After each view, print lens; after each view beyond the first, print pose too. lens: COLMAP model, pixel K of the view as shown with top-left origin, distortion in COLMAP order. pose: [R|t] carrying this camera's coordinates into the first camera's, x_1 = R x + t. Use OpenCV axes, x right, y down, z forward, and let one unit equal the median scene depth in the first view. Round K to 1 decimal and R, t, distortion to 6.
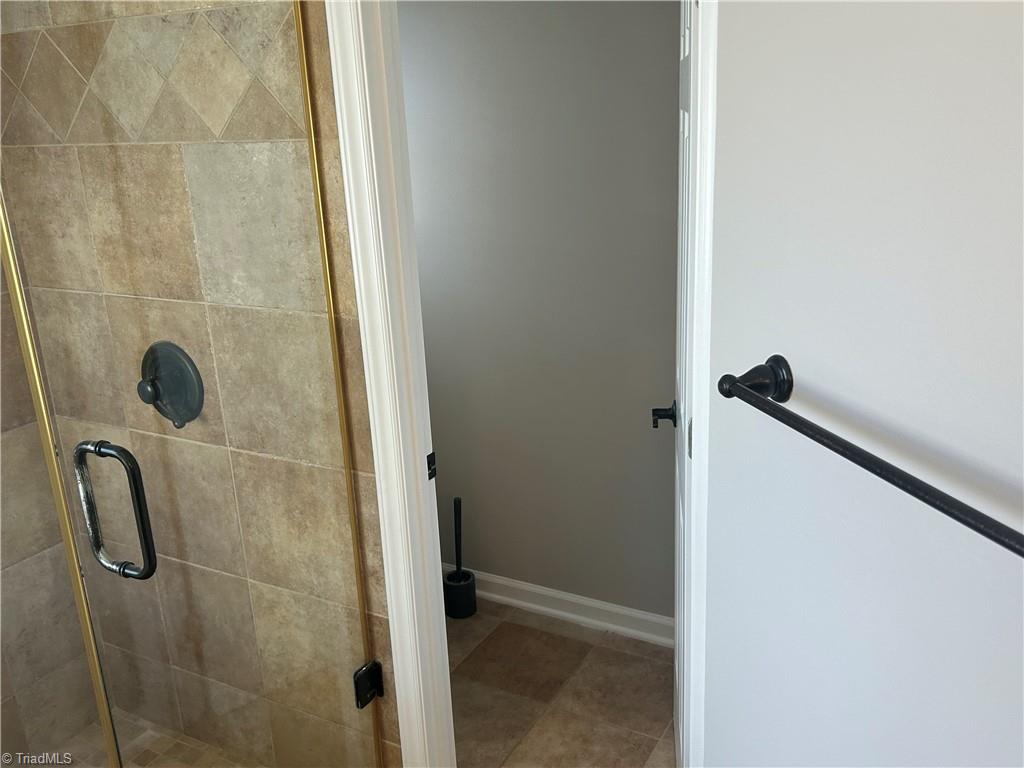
lens RADIAL K [[944.5, 0, 510.5], [0, 944.5, 391.9], [0, 0, 1]] dist [0.036183, -0.018177]
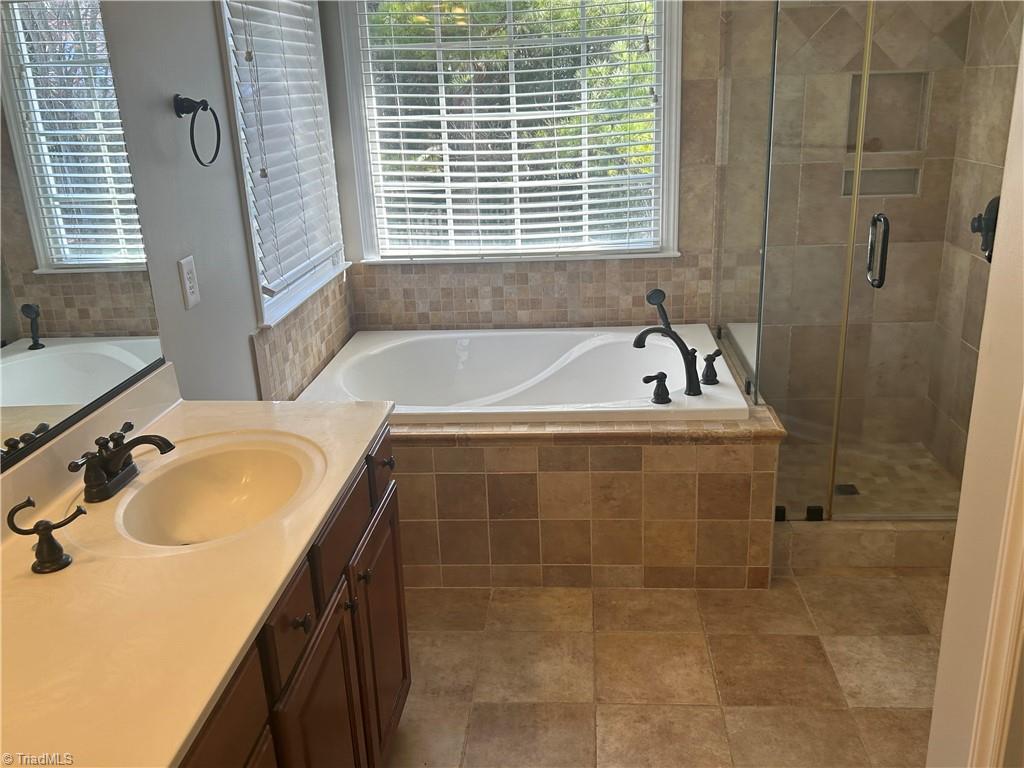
lens RADIAL K [[922.1, 0, 518.8], [0, 922.1, 400.5], [0, 0, 1]] dist [0.048991, -0.050115]
pose [[0.435086, 0.324088, -0.840040, 0.728125], [-0.259932, 0.938462, 0.227432, 0.126112], [0.862053, 0.119401, 0.492553, -0.417817]]
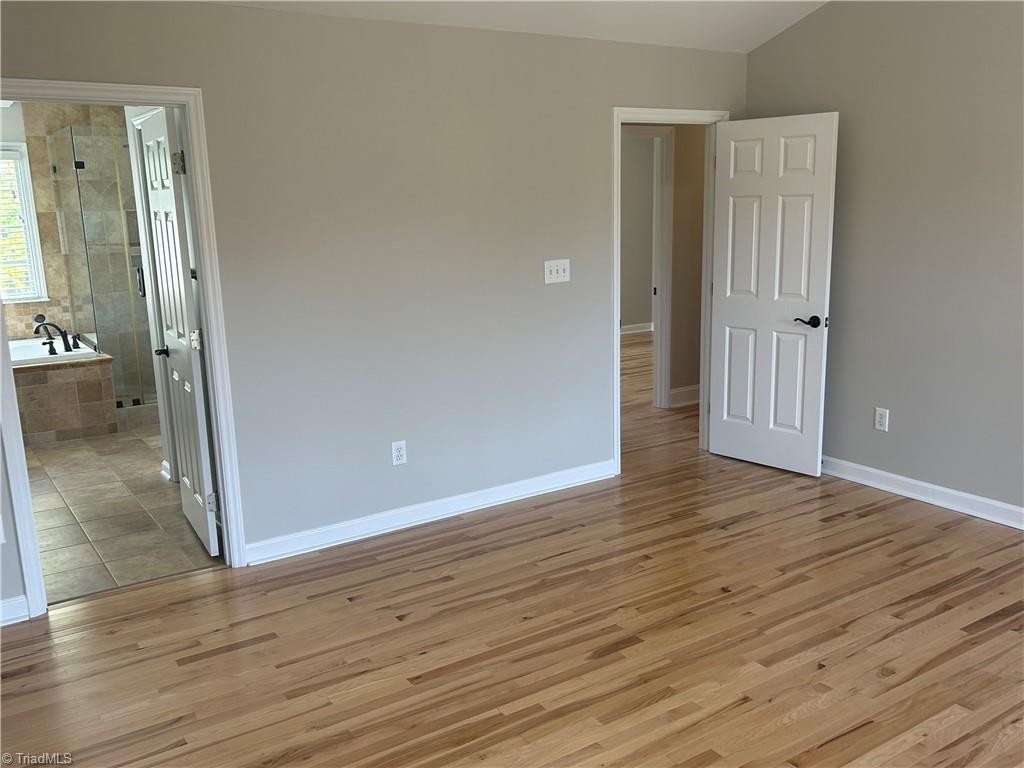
lens RADIAL K [[922.1, 0, 518.8], [0, 922.1, 400.5], [0, 0, 1]] dist [0.048991, -0.050115]
pose [[0.893240, 0.125891, -0.431594, 2.472785], [-0.157303, 0.986830, -0.037712, 0.431674], [0.421162, 0.101578, 0.901279, -1.726127]]
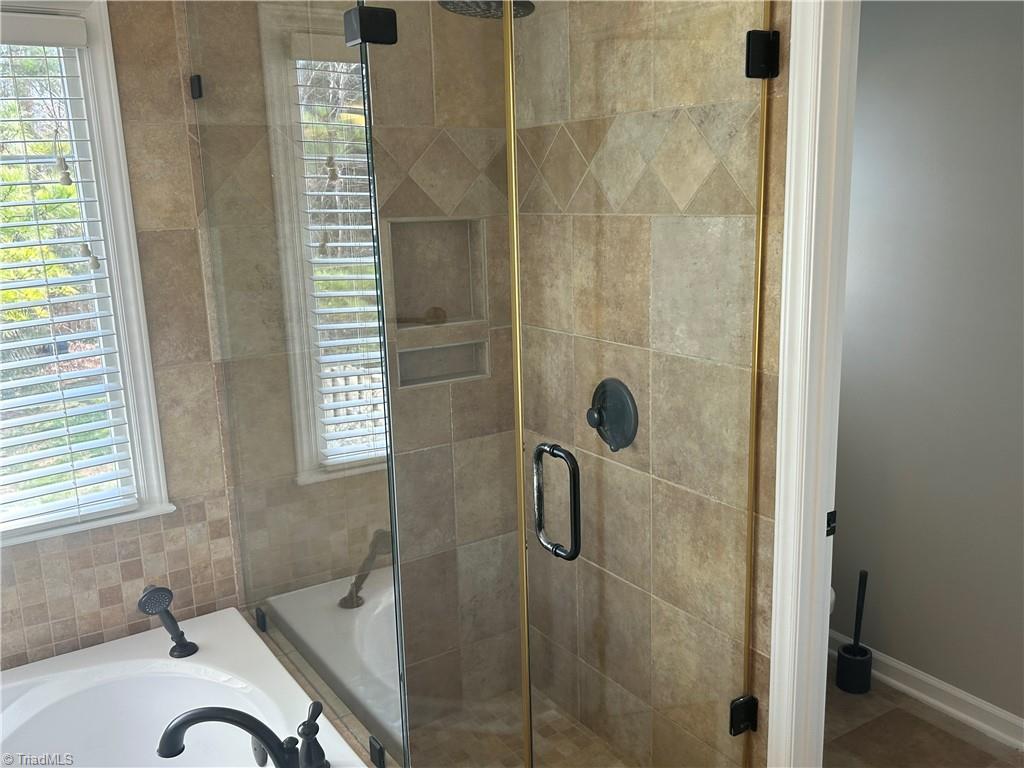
lens RADIAL K [[922.1, 0, 518.8], [0, 922.1, 400.5], [0, 0, 1]] dist [0.048991, -0.050115]
pose [[0.889101, 0.126342, -0.439929, 0.043336], [-0.153725, 0.987744, -0.027013, 0.024150], [0.431124, 0.091646, 0.897626, -0.090423]]
